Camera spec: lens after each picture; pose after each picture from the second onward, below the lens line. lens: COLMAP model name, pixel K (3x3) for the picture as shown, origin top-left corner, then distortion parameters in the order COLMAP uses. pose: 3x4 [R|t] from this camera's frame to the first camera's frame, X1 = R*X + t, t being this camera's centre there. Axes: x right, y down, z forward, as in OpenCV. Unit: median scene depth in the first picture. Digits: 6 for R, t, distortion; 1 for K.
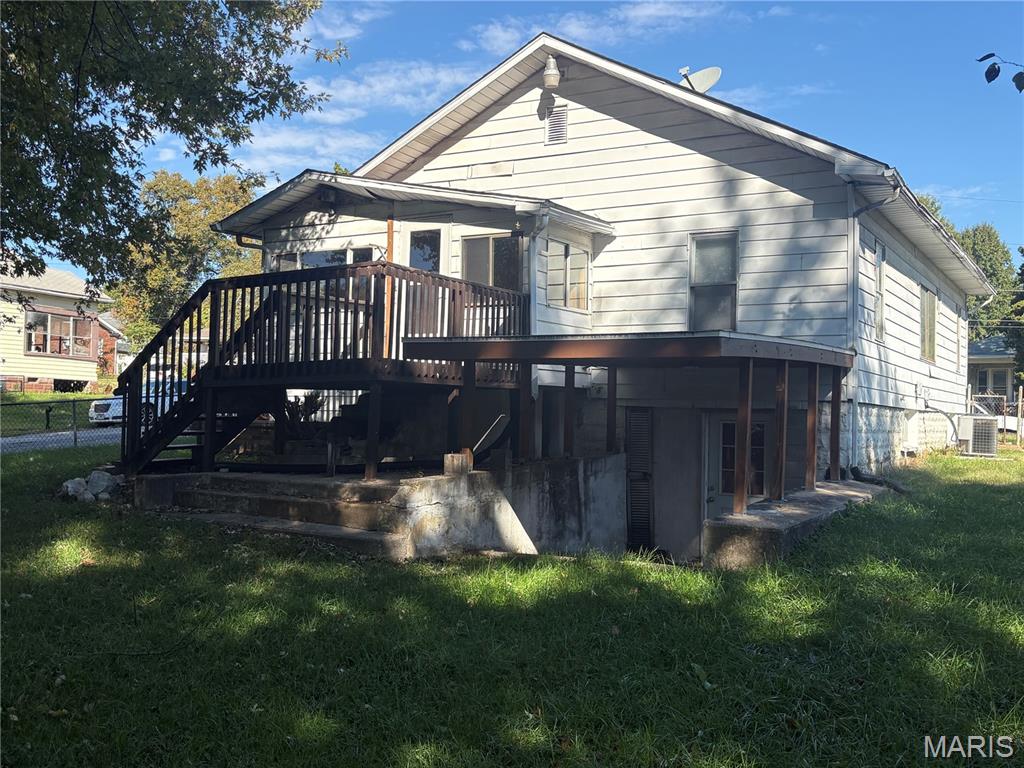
lens RADIAL K [[1053.7, 0, 512.1], [0, 1053.7, 382.4], [0, 0, 1]] dist [0.012780, 0.000000]
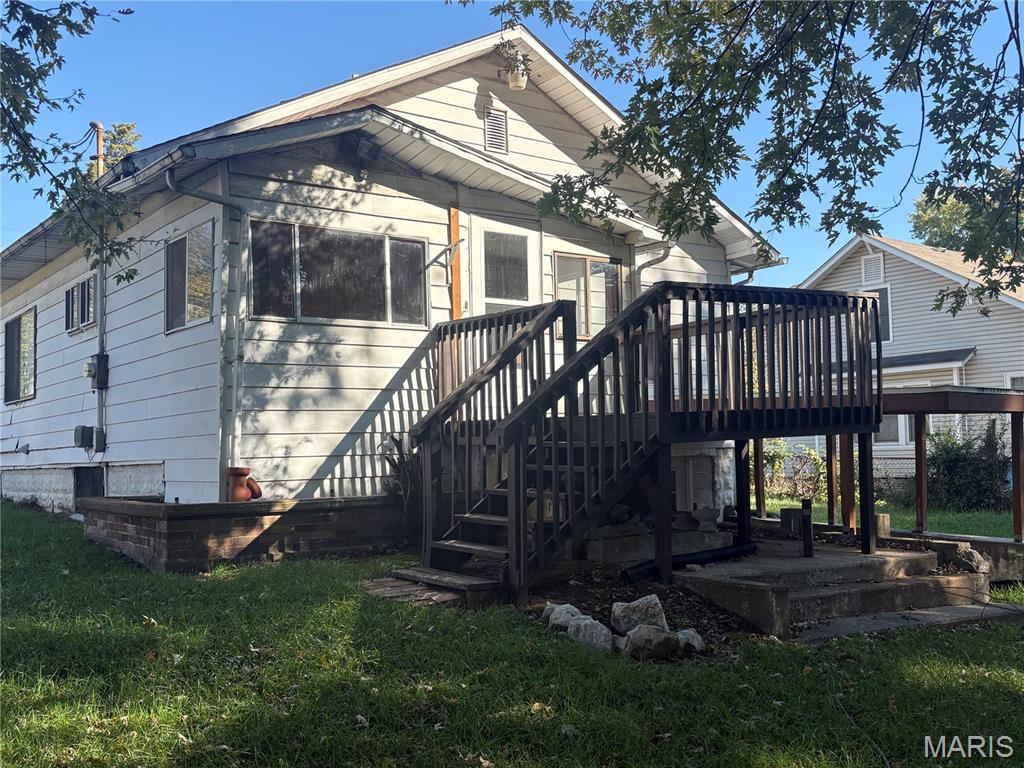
lens RADIAL K [[1053.7, 0, 512.0], [0, 1053.7, 386.9], [0, 0, 1]] dist [0.012780, 0.000000]
pose [[0.406604, 0.035421, 0.912918, -0.728524], [-0.003516, 0.999301, -0.037206, -0.005067], [-0.913598, 0.011918, 0.406444, 0.647550]]
